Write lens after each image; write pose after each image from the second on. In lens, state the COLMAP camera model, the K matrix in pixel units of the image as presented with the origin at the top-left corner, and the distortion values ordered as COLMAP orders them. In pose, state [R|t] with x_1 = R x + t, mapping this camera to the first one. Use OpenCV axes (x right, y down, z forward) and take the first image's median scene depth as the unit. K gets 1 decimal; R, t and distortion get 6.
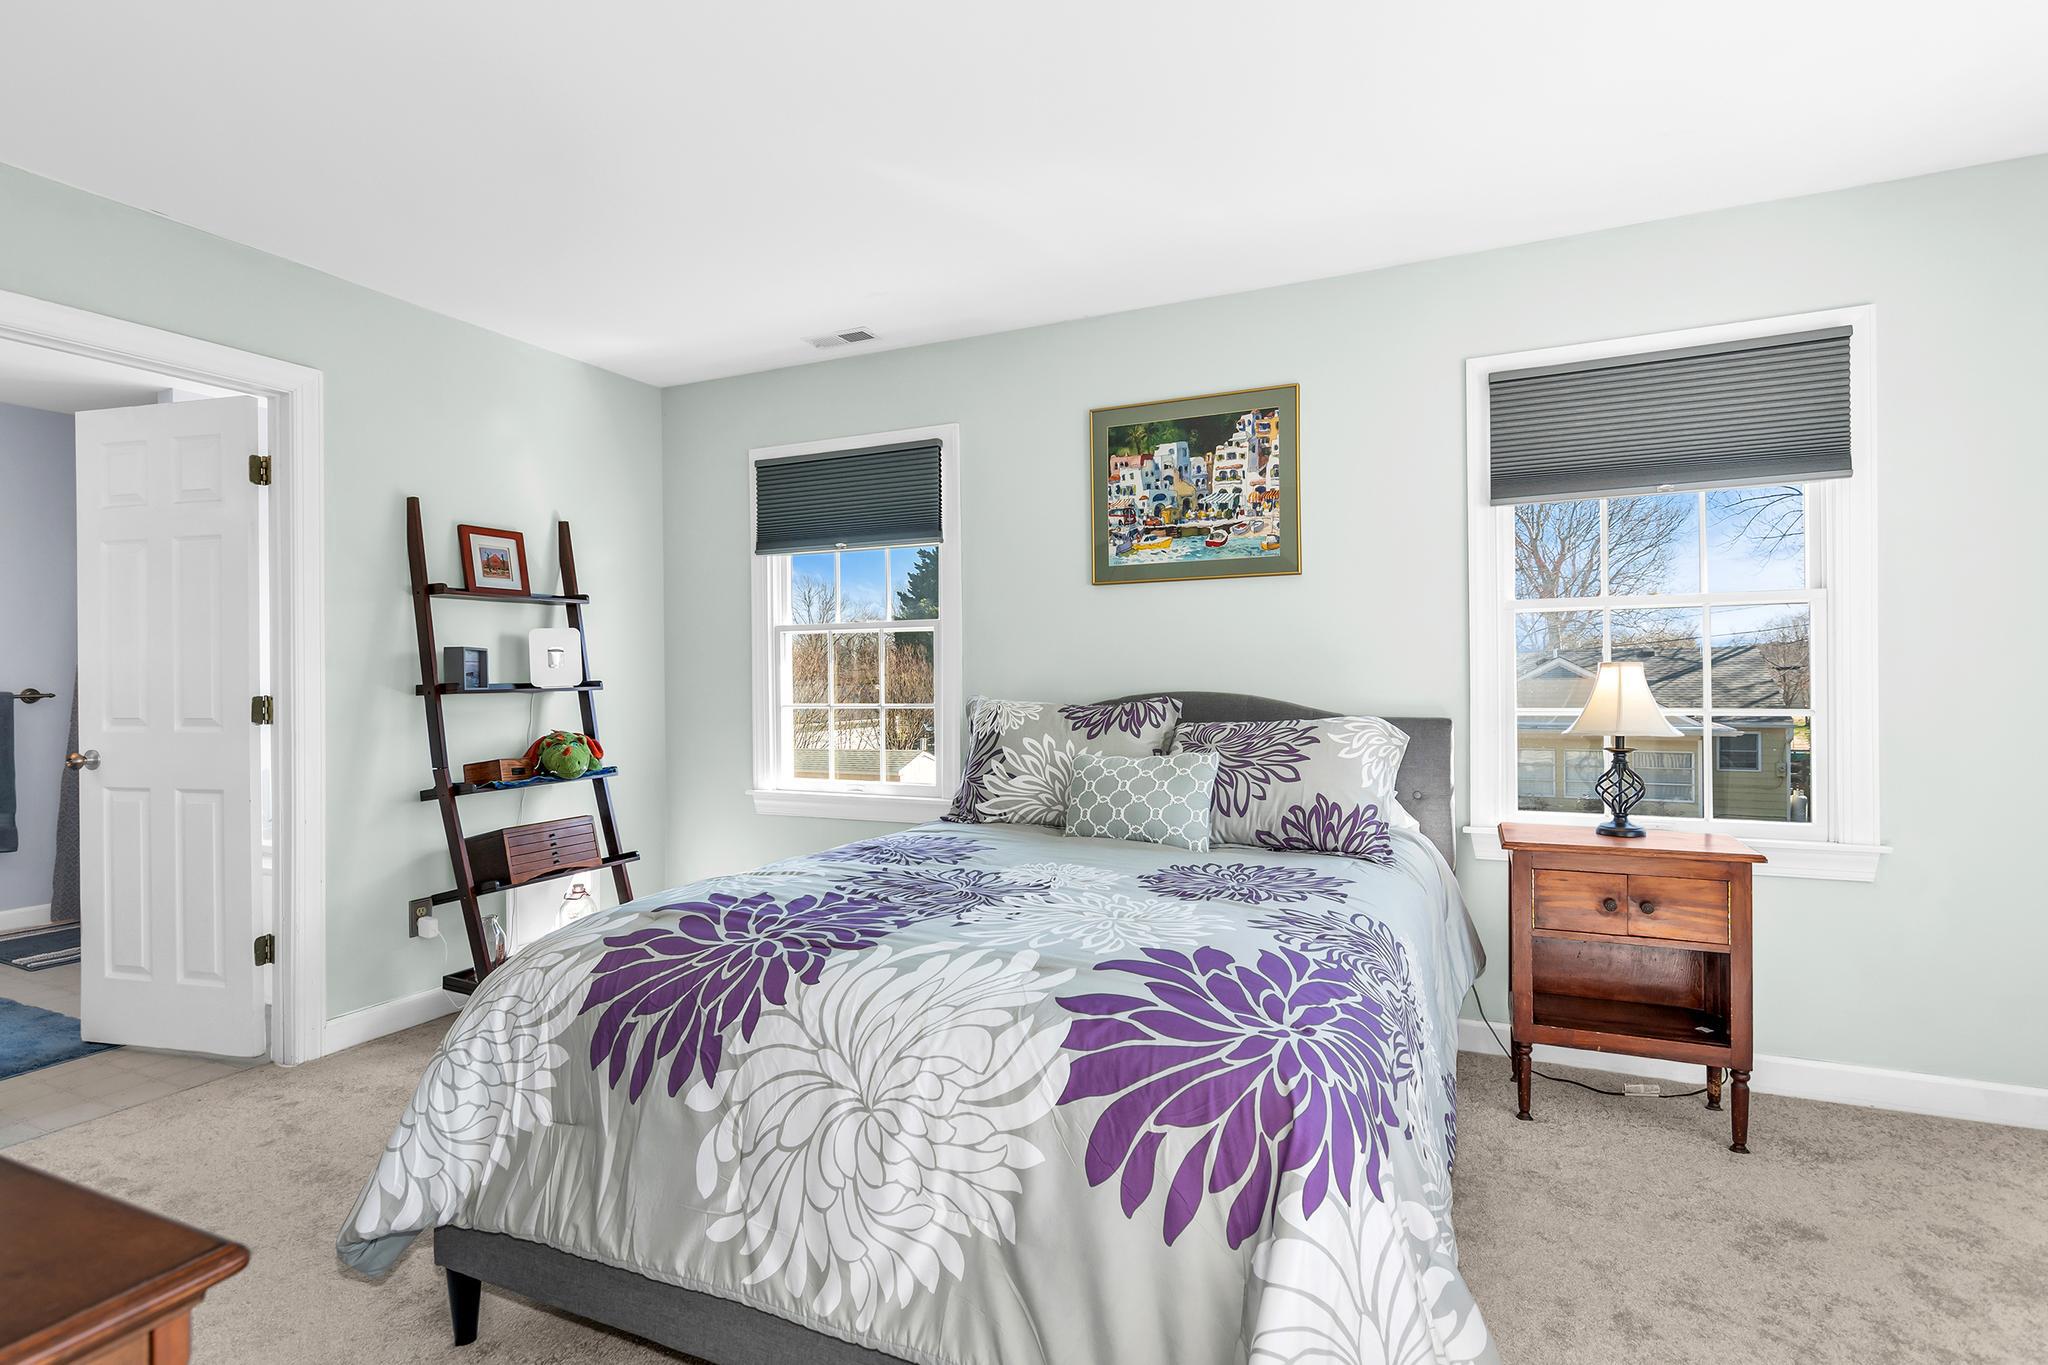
lens RADIAL K [[1002.7, 0, 1014.6], [0, 1002.7, 702.6], [0, 0, 1]] dist [0.004311, 0.001611]
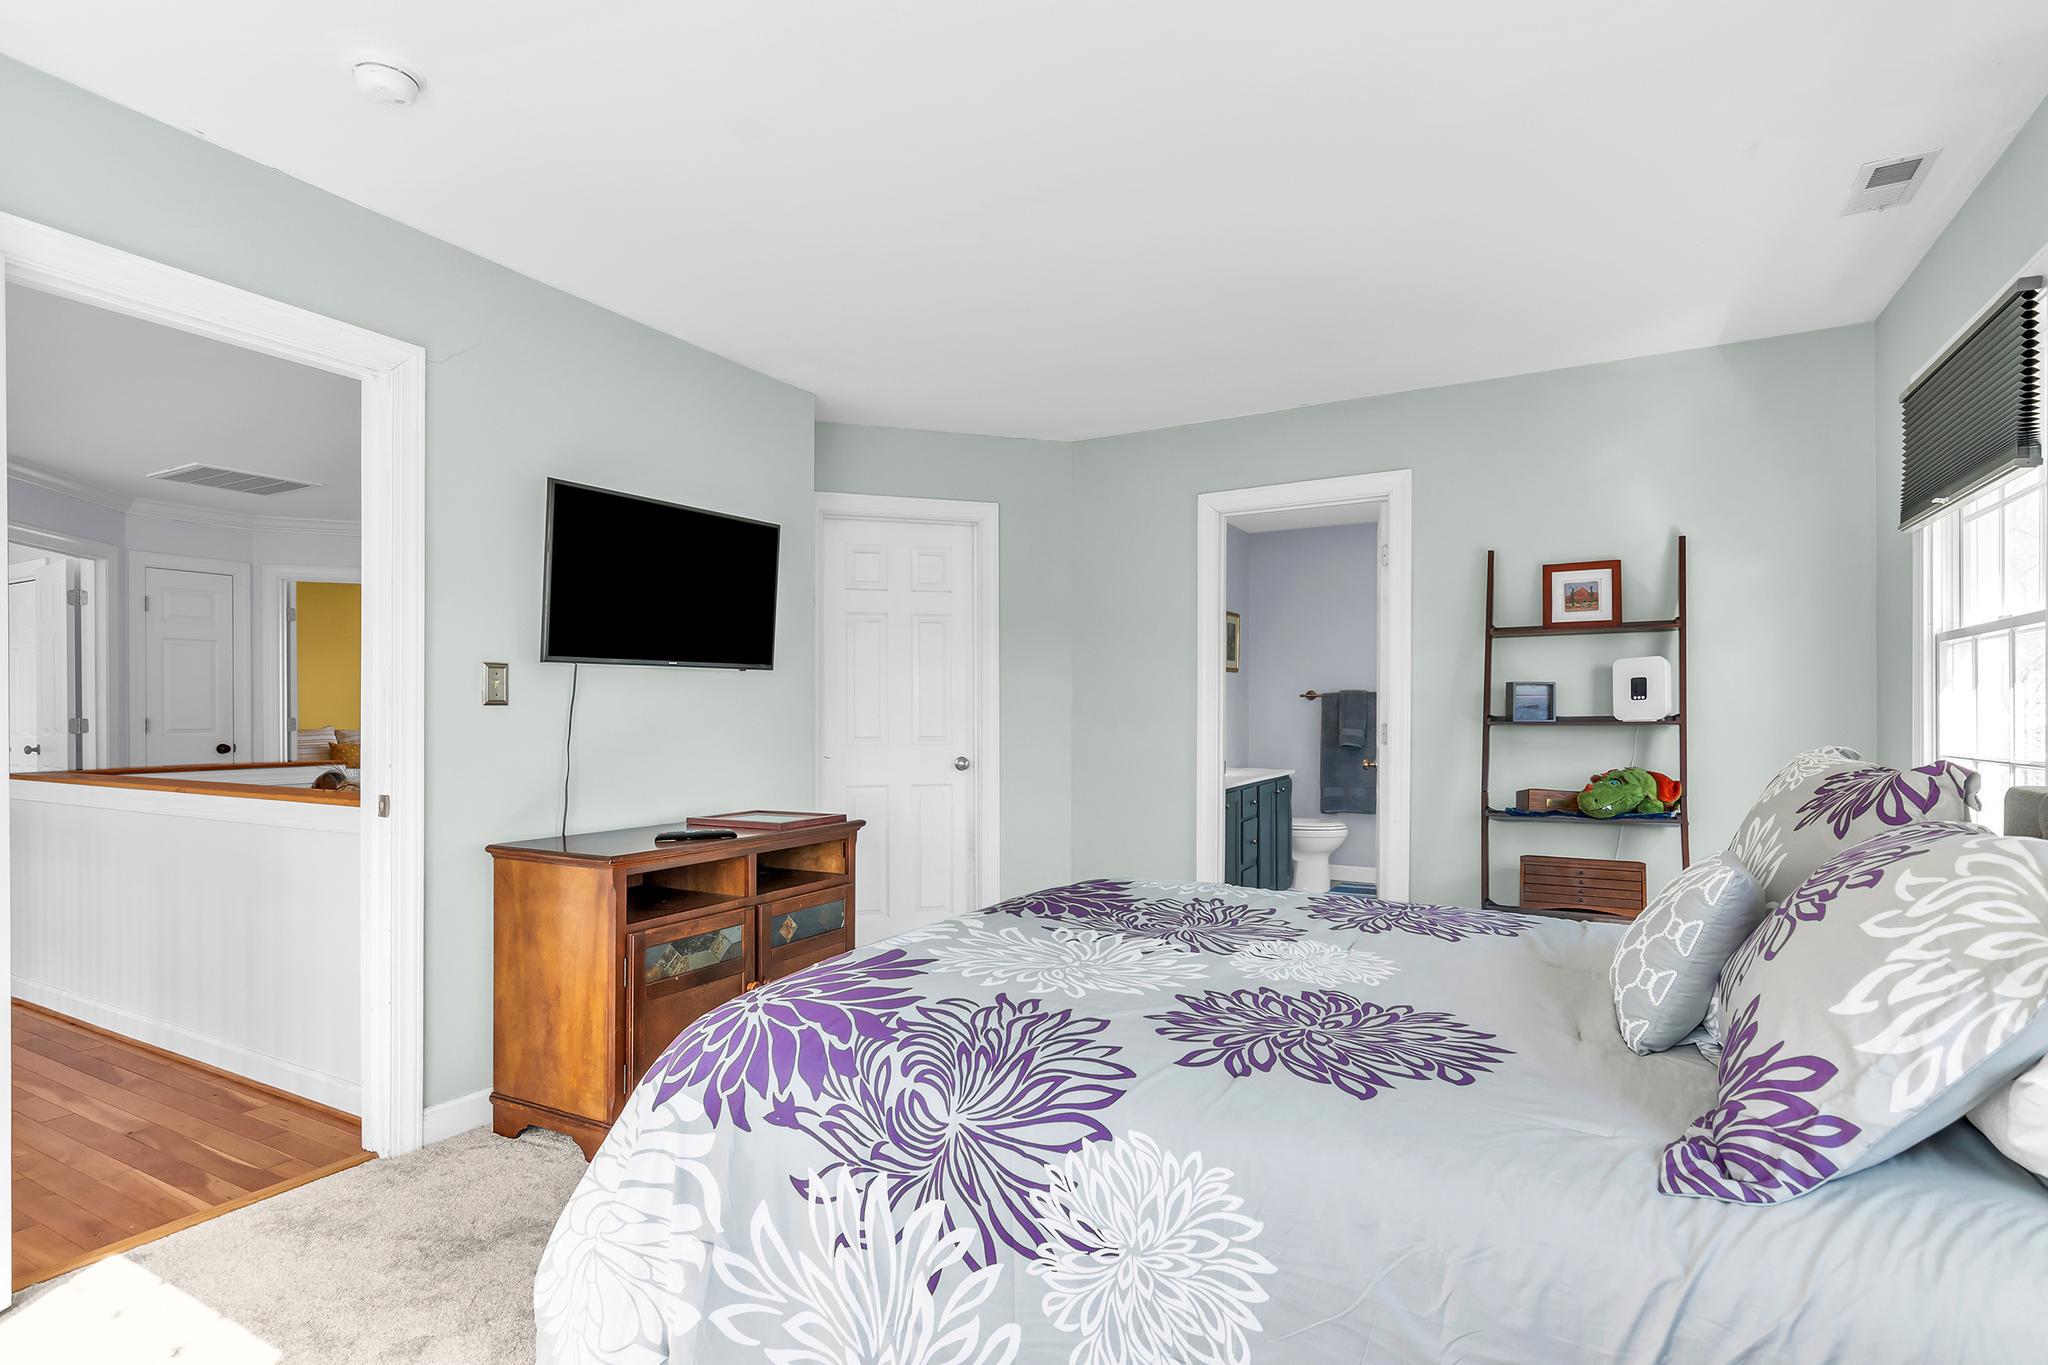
lens RADIAL K [[1002.7, 0, 975.8], [0, 1002.7, 702.8], [0, 0, 1]] dist [0.004311, 0.001611]
pose [[-0.094638, -0.003073, -0.995507, 0.547158], [-0.027751, 0.999615, -0.000447, -0.016629], [0.995125, 0.027584, -0.094687, 0.512395]]
